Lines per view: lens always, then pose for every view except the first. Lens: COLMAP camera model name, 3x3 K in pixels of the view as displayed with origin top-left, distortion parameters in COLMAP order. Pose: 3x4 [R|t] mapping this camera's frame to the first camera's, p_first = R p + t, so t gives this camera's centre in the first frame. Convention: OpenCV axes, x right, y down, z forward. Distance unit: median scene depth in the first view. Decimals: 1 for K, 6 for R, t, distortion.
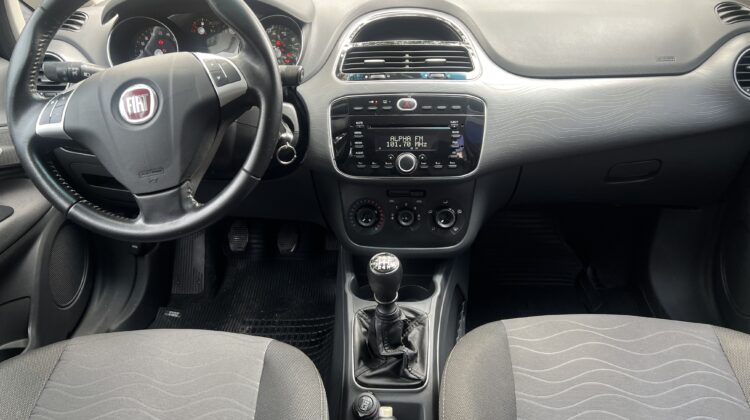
lens RADIAL K [[564.6, 0, 373.8], [0, 564.6, 210.1], [0, 0, 1]] dist [0.023369, -0.020981]
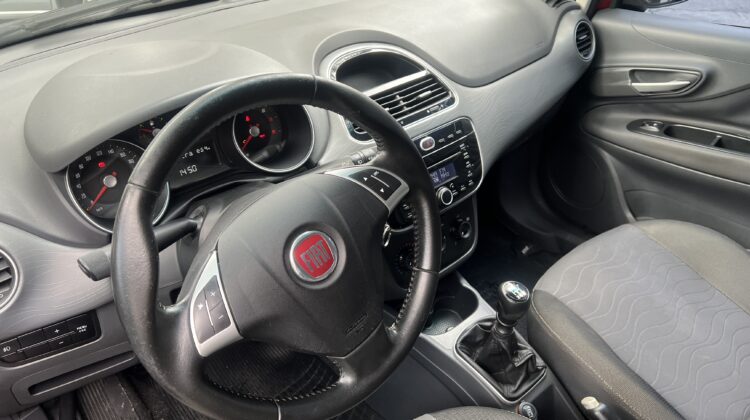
lens RADIAL K [[564.6, 0, 373.8], [0, 564.6, 210.1], [0, 0, 1]] dist [0.023369, -0.020981]
pose [[0.719801, -0.384946, 0.577671, -0.650154], [0.340516, 0.920963, 0.189411, -0.303560], [-0.604927, 0.060368, 0.793990, 0.250796]]
